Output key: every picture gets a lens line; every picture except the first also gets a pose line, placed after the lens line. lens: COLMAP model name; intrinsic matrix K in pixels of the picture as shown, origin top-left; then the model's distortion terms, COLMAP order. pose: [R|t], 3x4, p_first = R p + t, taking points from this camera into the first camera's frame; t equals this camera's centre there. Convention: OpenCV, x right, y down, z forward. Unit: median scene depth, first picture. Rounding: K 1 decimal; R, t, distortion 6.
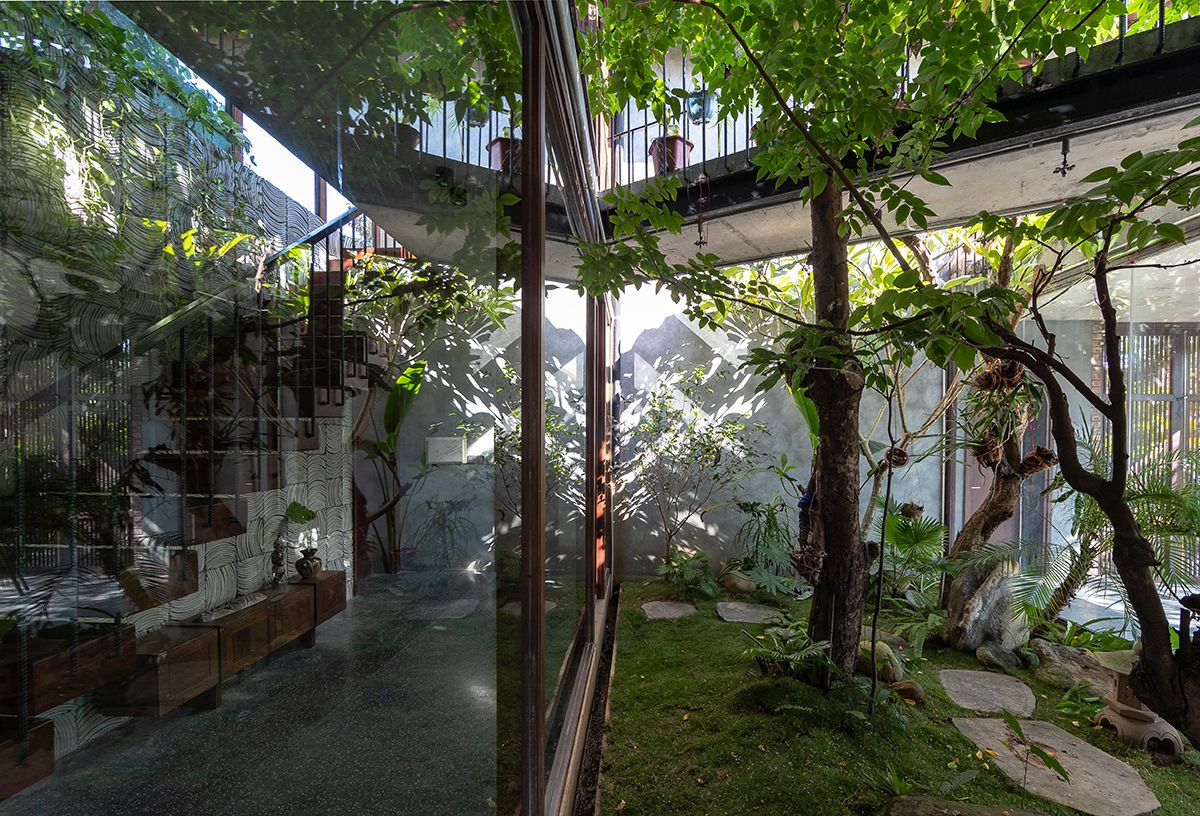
lens RADIAL K [[531.2, 0, 602.3], [0, 531.2, 445.6], [0, 0, 1]] dist [-0.000771, -0.000010]
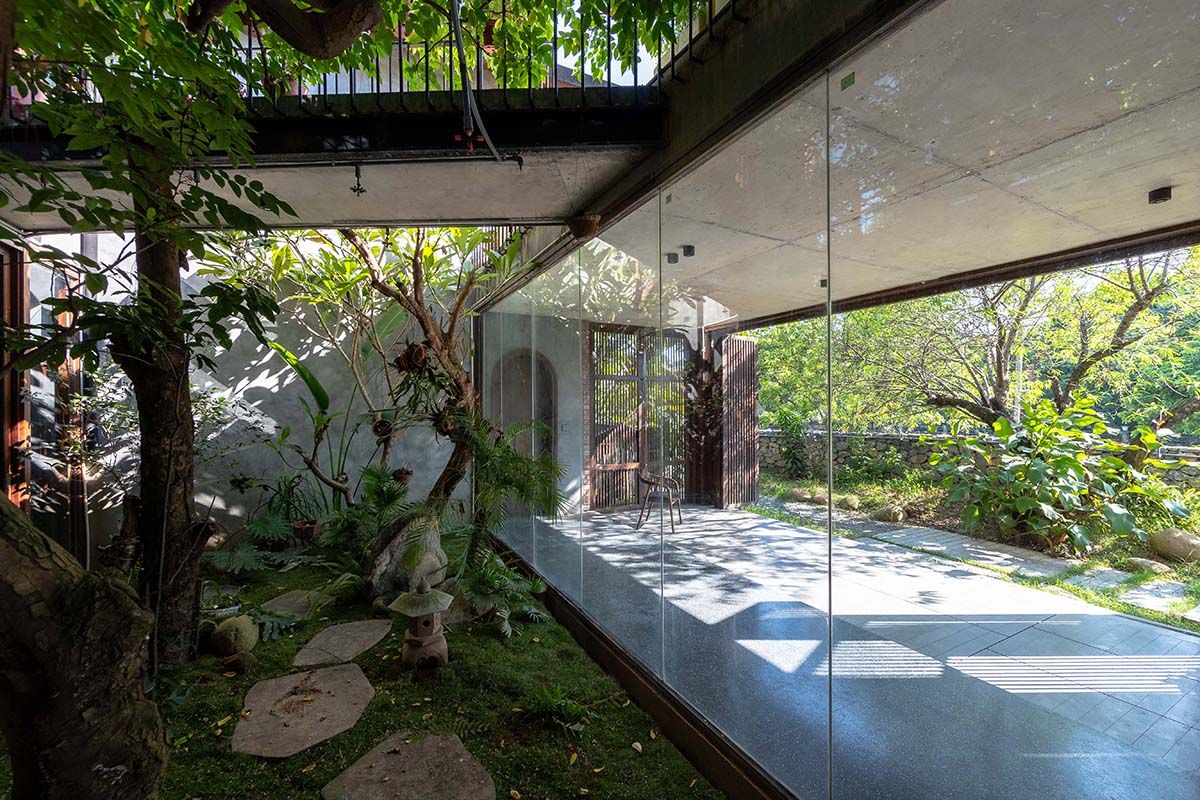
lens RADIAL K [[487.0, 0, 600.0], [0, 487.0, 400.0], [0, 0, 1]] dist [-0.009744, 0.000480]
pose [[0.874981, -0.003422, 0.484145, 0.606316], [0.014786, 0.999697, -0.019655, -0.015924], [-0.483931, 0.024356, 0.874767, -0.148192]]
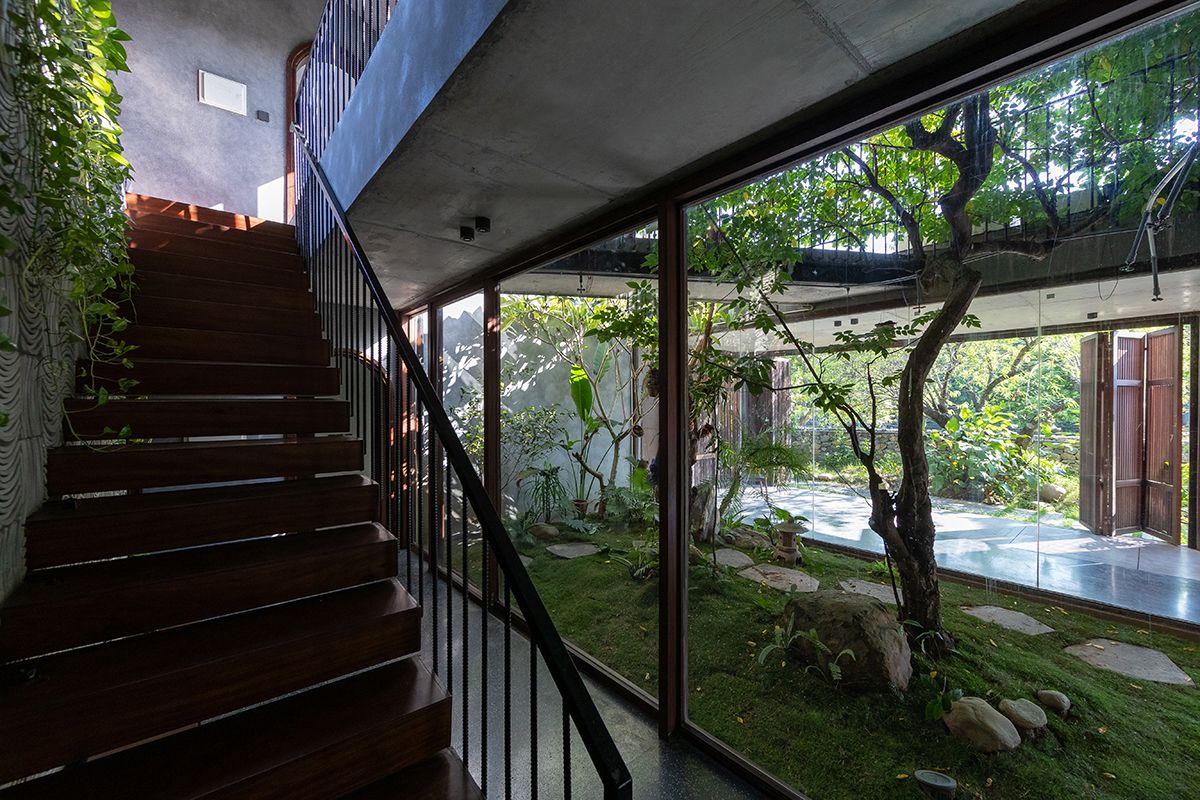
lens RADIAL K [[487.0, 0, 600.0], [0, 487.0, 400.0], [0, 0, 1]] dist [-0.009744, 0.000480]
pose [[0.740887, -0.006584, 0.671598, -0.679322], [0.016809, 0.999821, -0.008741, -0.081389], [-0.671420, 0.017765, 0.740864, 0.013542]]
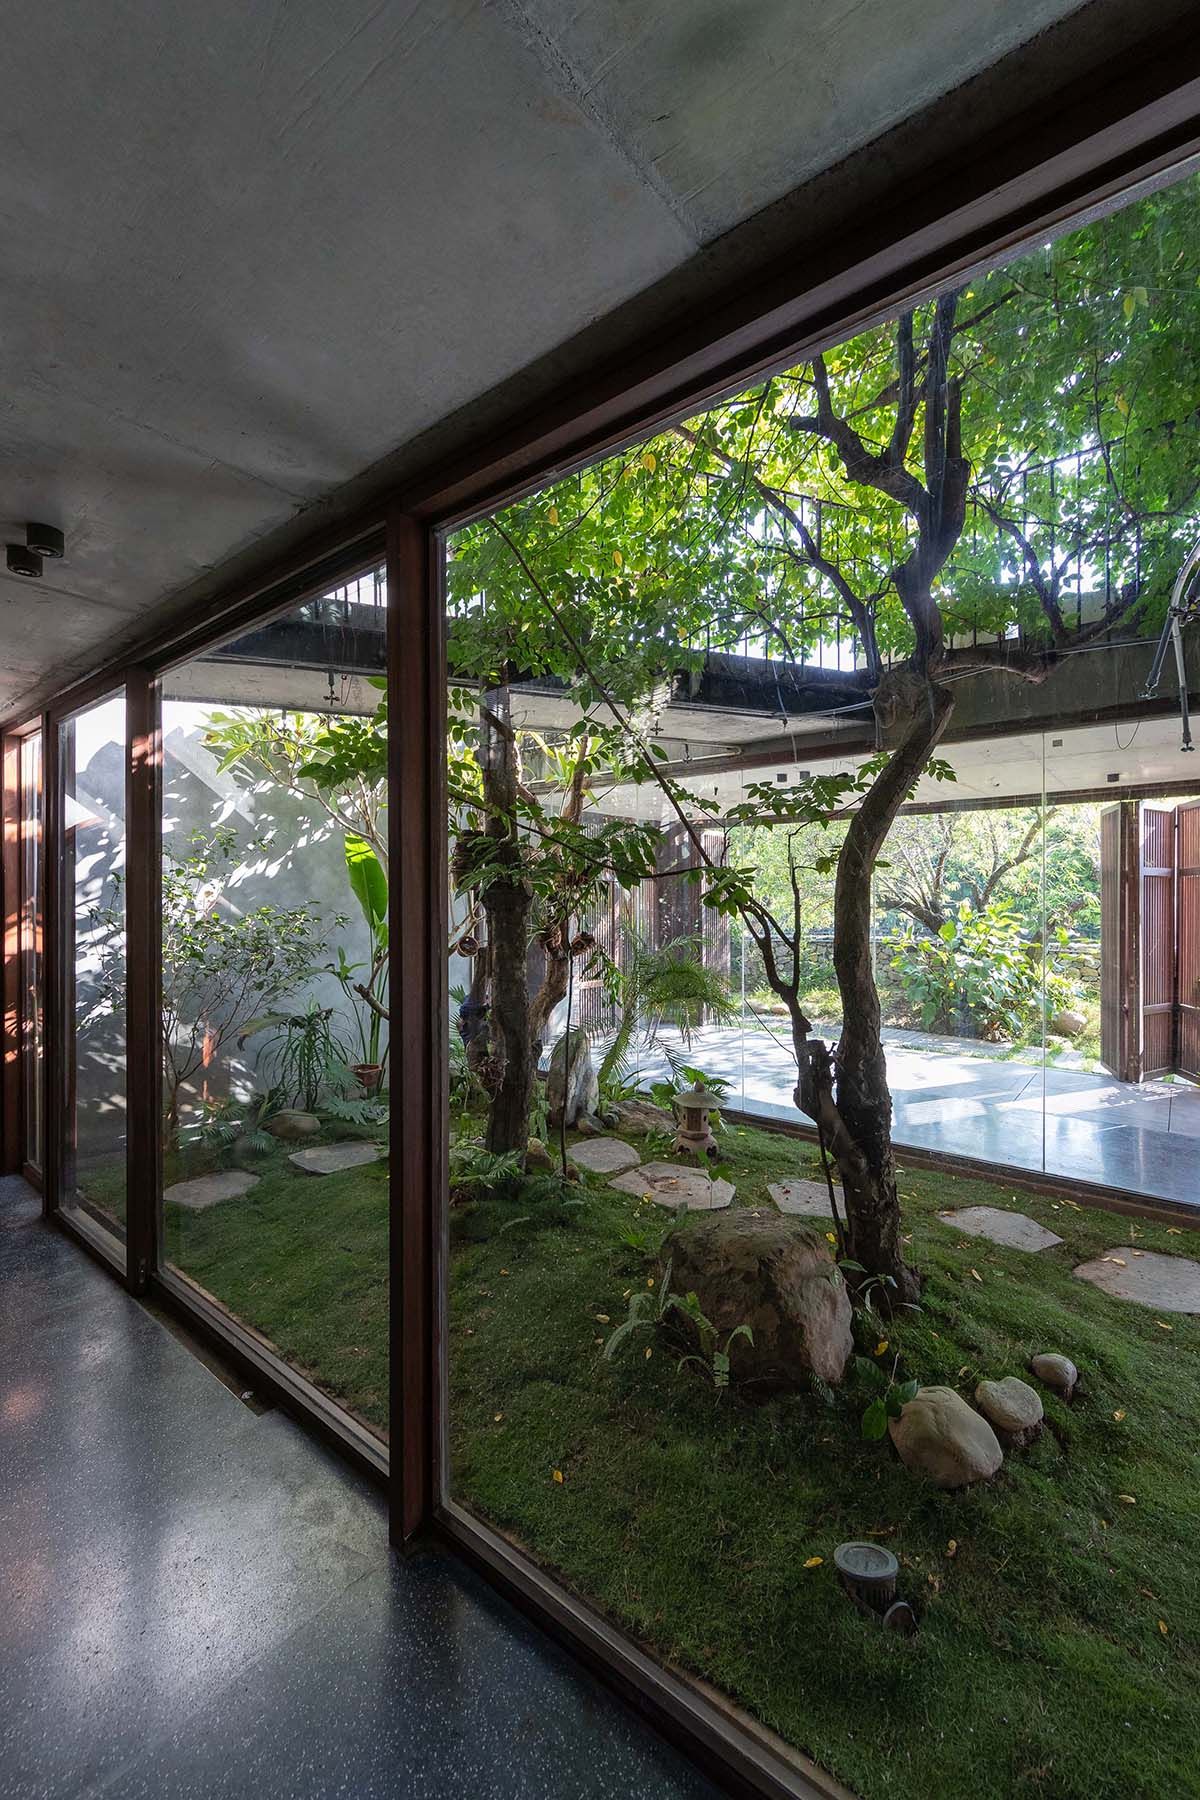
lens RADIAL K [[730.5, 0, 627.3], [0, 730.5, 886.3], [0, 0, 1]] dist [-0.009744, 0.000480]
pose [[0.593659, 0.003051, 0.804711, -0.447886], [0.016861, 0.999726, -0.016229, -0.080252], [-0.804540, 0.023203, 0.593445, 0.005194]]
